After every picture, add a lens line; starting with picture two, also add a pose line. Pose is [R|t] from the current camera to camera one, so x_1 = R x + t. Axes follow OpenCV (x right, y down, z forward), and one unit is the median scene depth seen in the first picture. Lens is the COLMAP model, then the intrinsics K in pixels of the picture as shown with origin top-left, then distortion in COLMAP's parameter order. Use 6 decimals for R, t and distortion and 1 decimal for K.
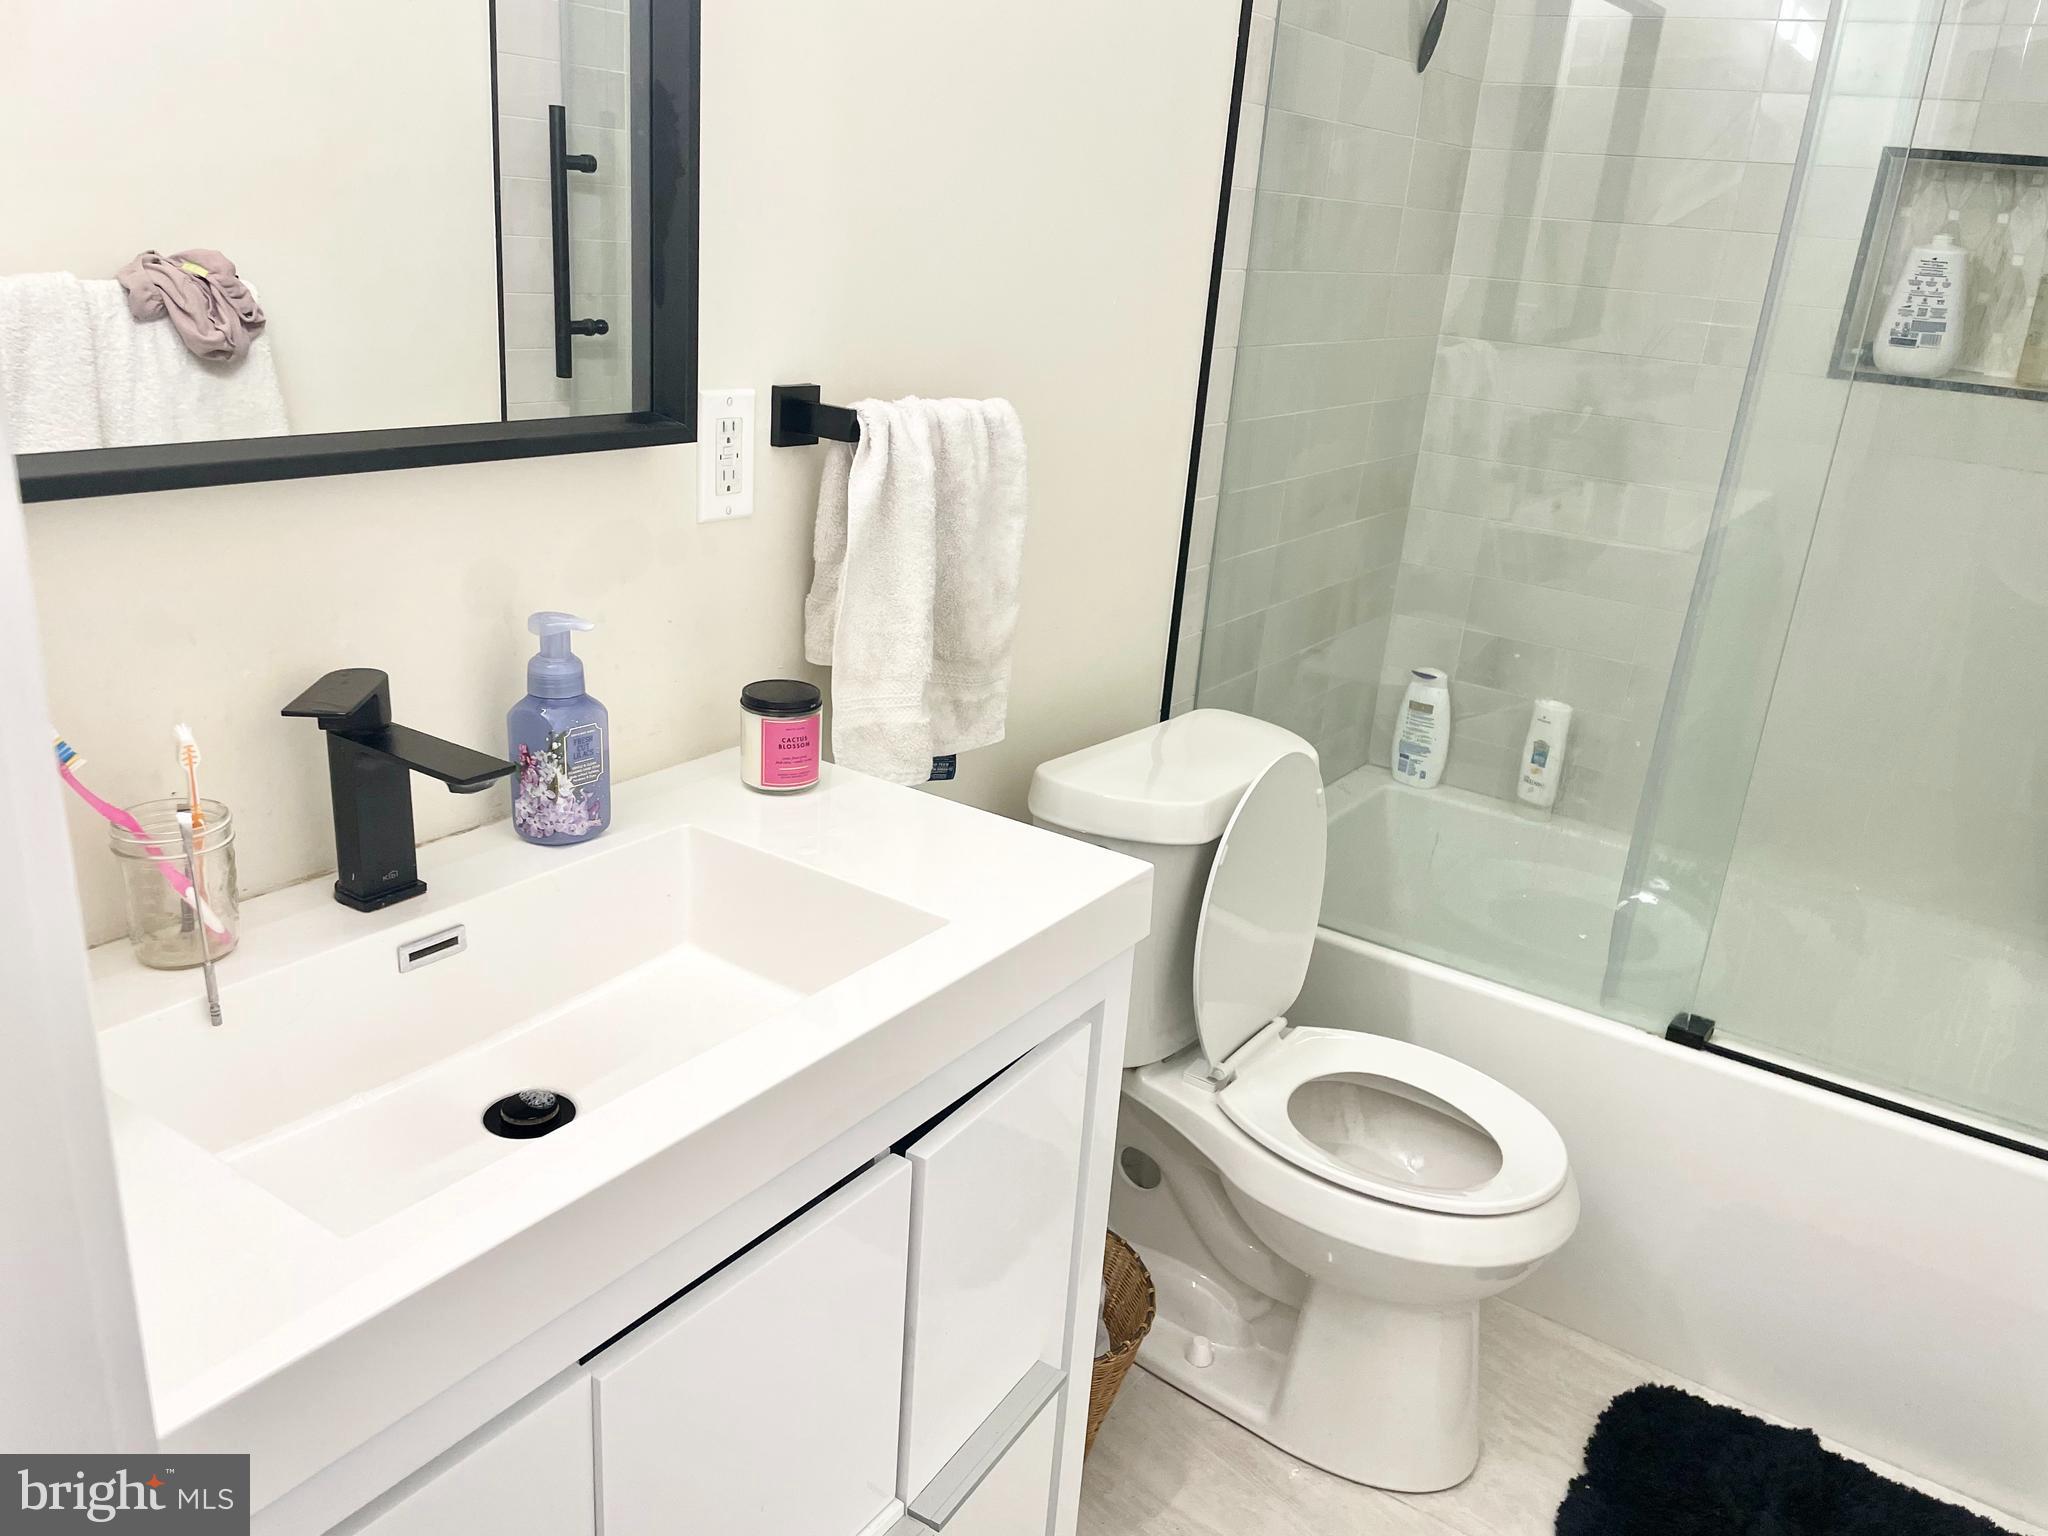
lens RADIAL K [[1537.7, 0, 1012.2], [0, 1537.7, 793.8], [0, 0, 1]] dist [0.099297, -0.119408]
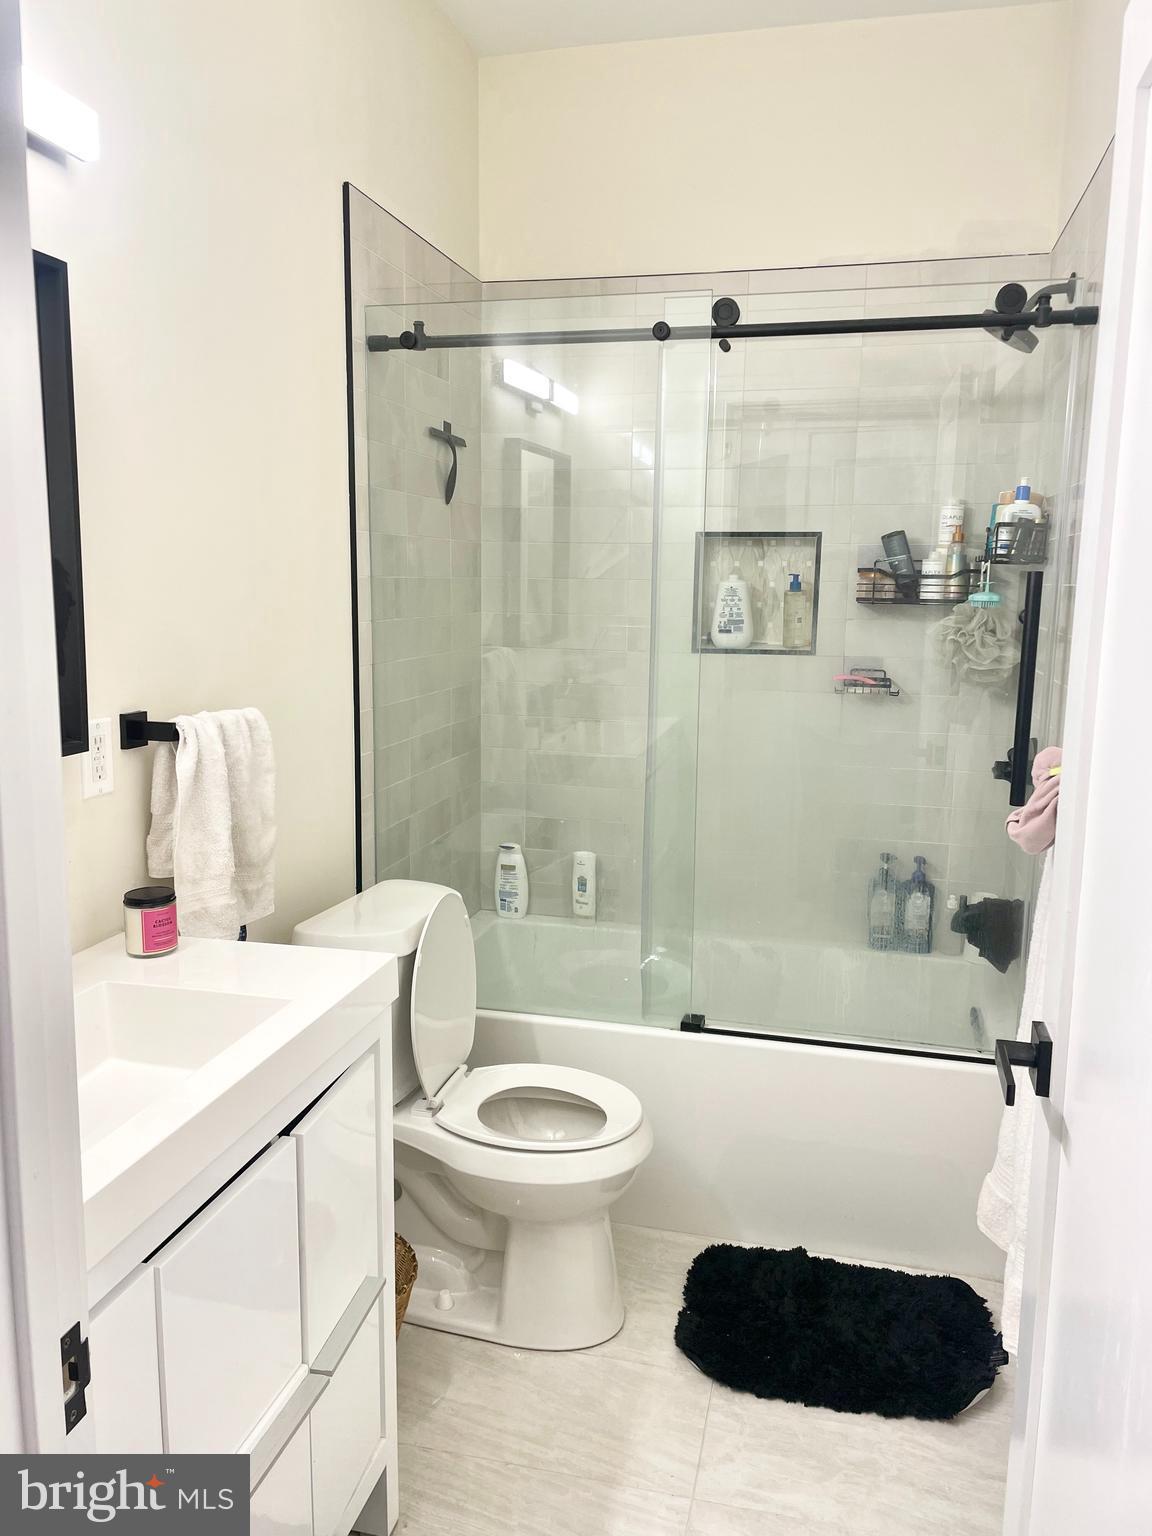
lens RADIAL K [[1153.3, 0, 520.9], [0, 1153.3, 768.1], [0, 0, 1]] dist [0.099297, -0.119408]
pose [[0.948384, -0.116944, 0.294776, -0.089408], [0.168338, 0.973399, -0.155427, 0.044769], [-0.268758, 0.197026, 0.942841, -0.210313]]
